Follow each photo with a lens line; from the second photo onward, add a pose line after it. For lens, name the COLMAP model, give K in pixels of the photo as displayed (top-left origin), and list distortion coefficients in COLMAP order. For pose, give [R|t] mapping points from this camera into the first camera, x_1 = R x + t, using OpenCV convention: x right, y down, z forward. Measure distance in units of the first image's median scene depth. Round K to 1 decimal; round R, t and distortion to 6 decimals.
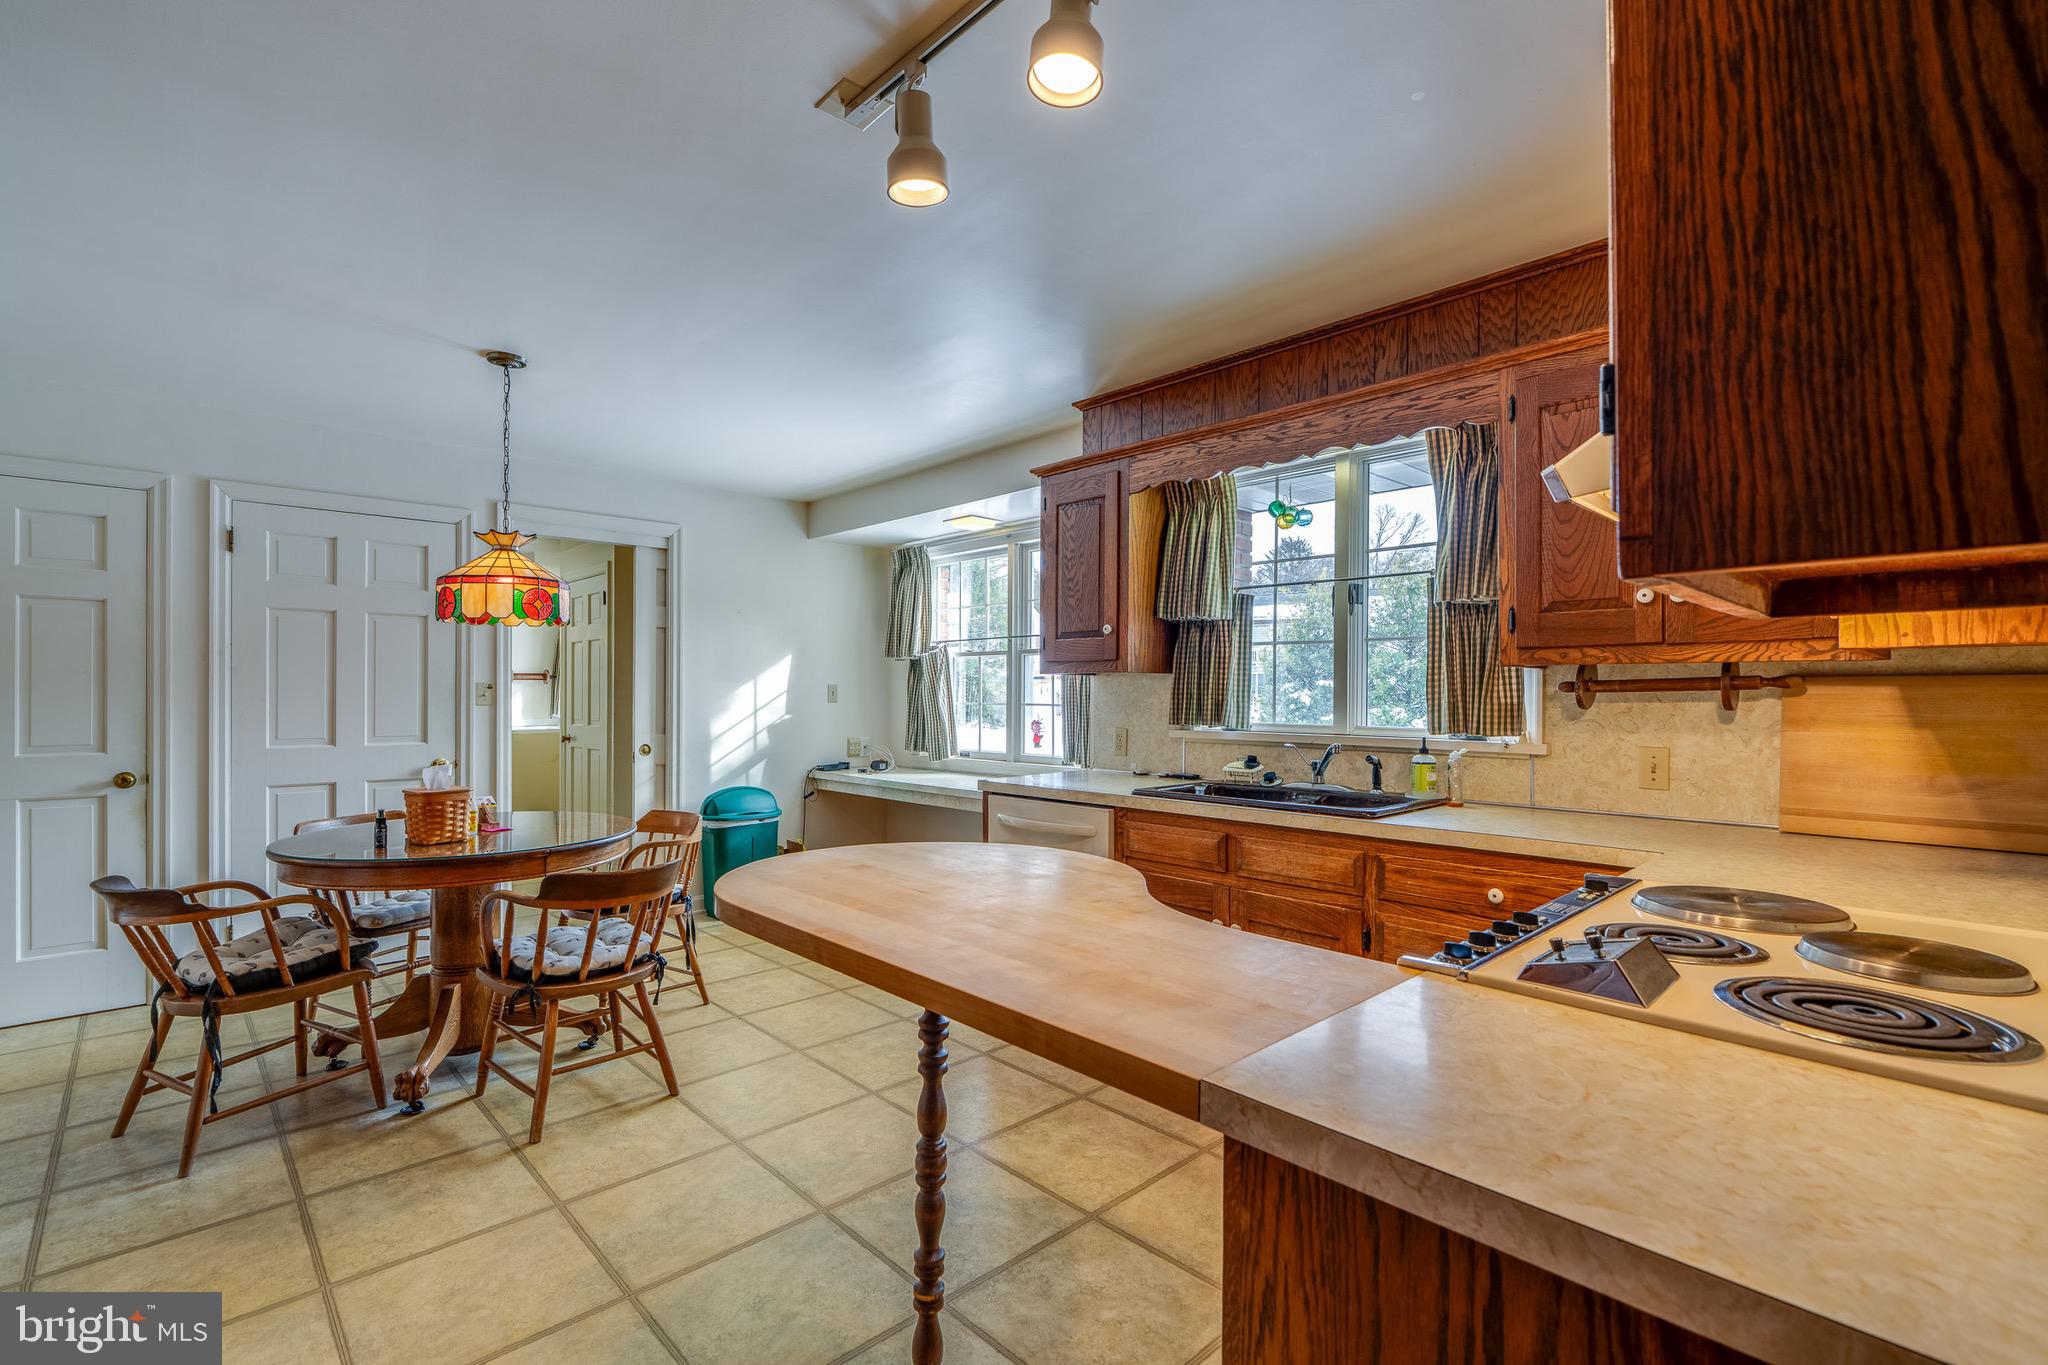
lens RADIAL K [[909.2, 0, 1016.2], [0, 909.2, 686.4], [0, 0, 1]] dist [-0.005760, 0.000869]
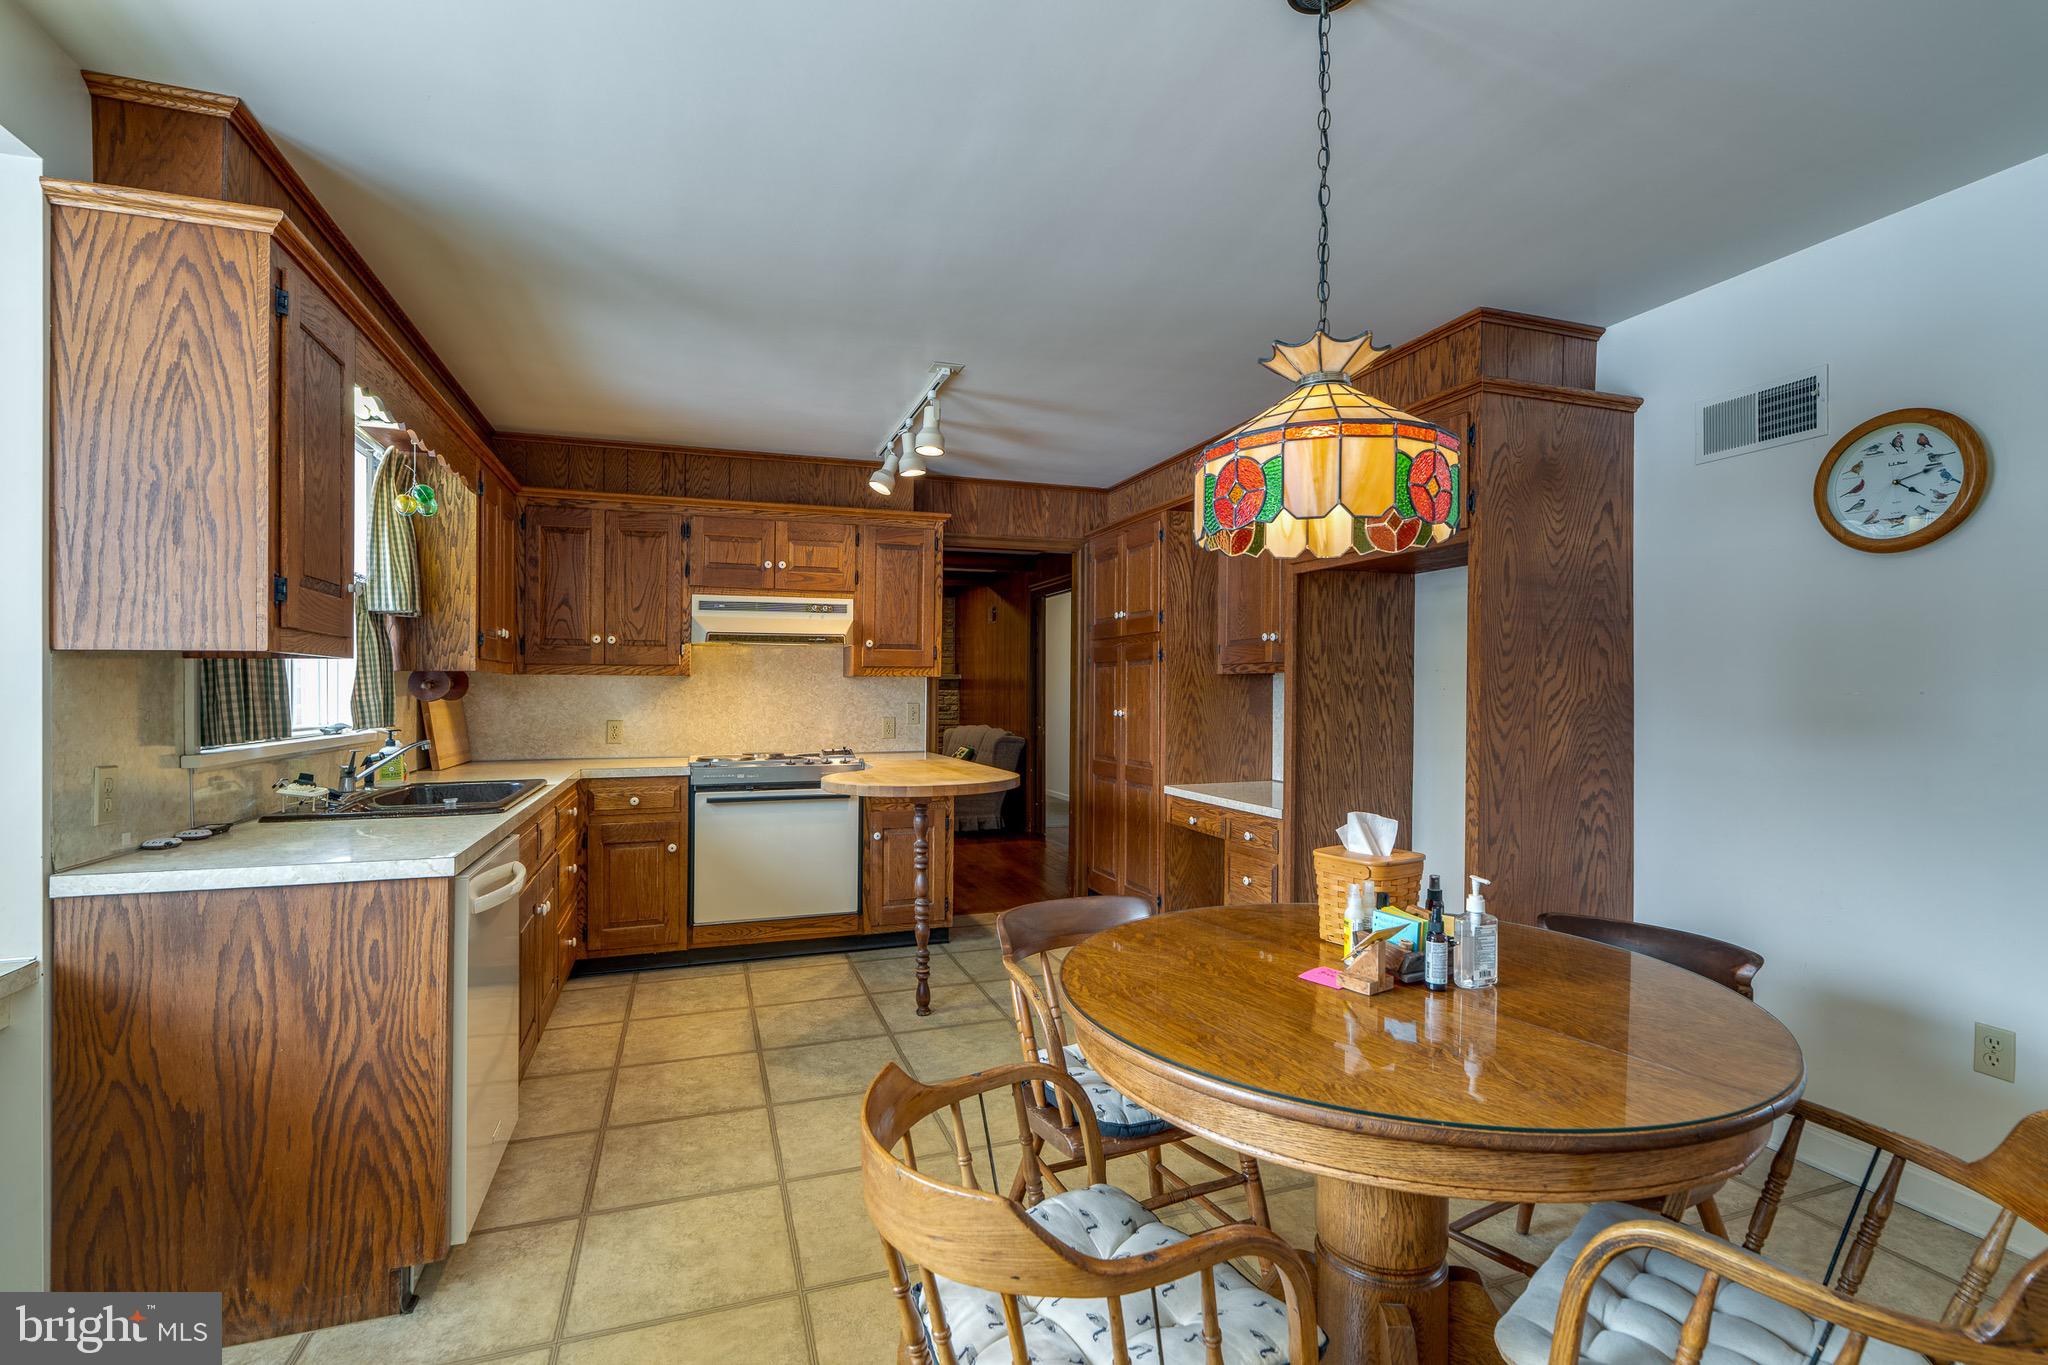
lens RADIAL K [[941.2, 0, 1019.1], [0, 941.2, 698.7], [0, 0, 1]] dist [-0.001194, 0.000140]
pose [[-0.909826, -0.003230, 0.414978, -0.749196], [-0.001741, 0.999991, 0.003966, 0.012016], [-0.414987, 0.002886, -0.909823, 1.795356]]
